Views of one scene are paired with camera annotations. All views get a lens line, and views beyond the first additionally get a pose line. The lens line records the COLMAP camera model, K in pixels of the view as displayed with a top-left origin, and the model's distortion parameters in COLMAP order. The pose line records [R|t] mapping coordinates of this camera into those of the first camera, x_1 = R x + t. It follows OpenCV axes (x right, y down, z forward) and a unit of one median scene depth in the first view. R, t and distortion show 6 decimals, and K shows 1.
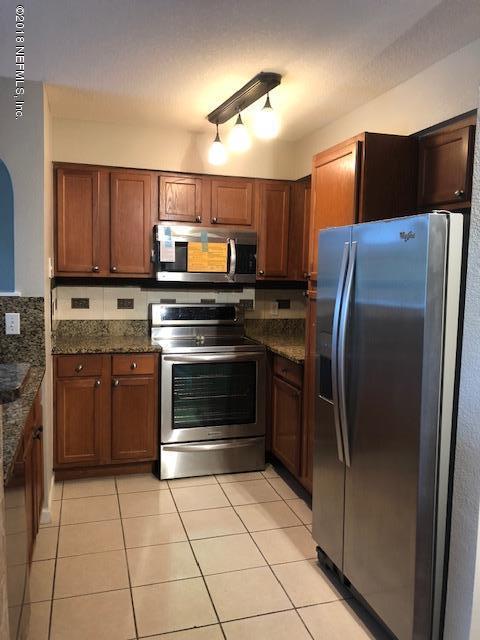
lens RADIAL K [[523.2, 0, 242.4], [0, 523.2, 310.6], [0, 0, 1]] dist [0.040482, -0.049888]
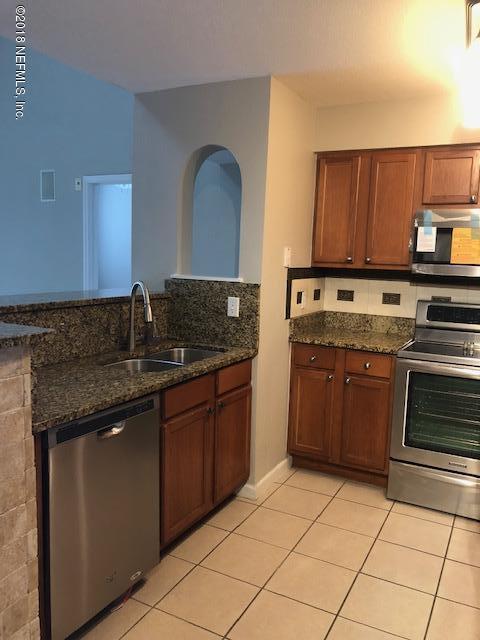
lens RADIAL K [[523.2, 0, 240.9], [0, 523.2, 311.4], [0, 0, 1]] dist [0.040482, -0.049888]
pose [[0.710210, 0.078374, -0.699614, 0.260305], [-0.075345, 0.996538, 0.035150, -0.003964], [0.699946, 0.027749, 0.713656, 0.186938]]
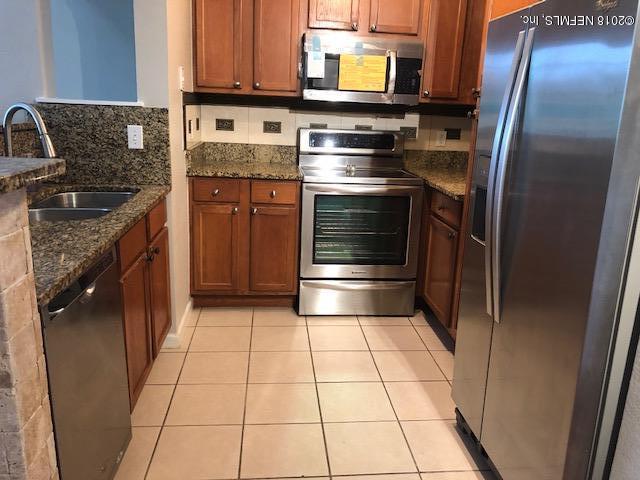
lens RADIAL K [[523.2, 0, 324.8], [0, 523.2, 236.2], [0, 0, 1]] dist [0.040482, -0.049888]
pose [[0.981141, 0.065699, -0.181786, 0.050156], [-0.036453, 0.986480, 0.159778, 0.028668], [0.189825, -0.150138, 0.970270, 0.116654]]
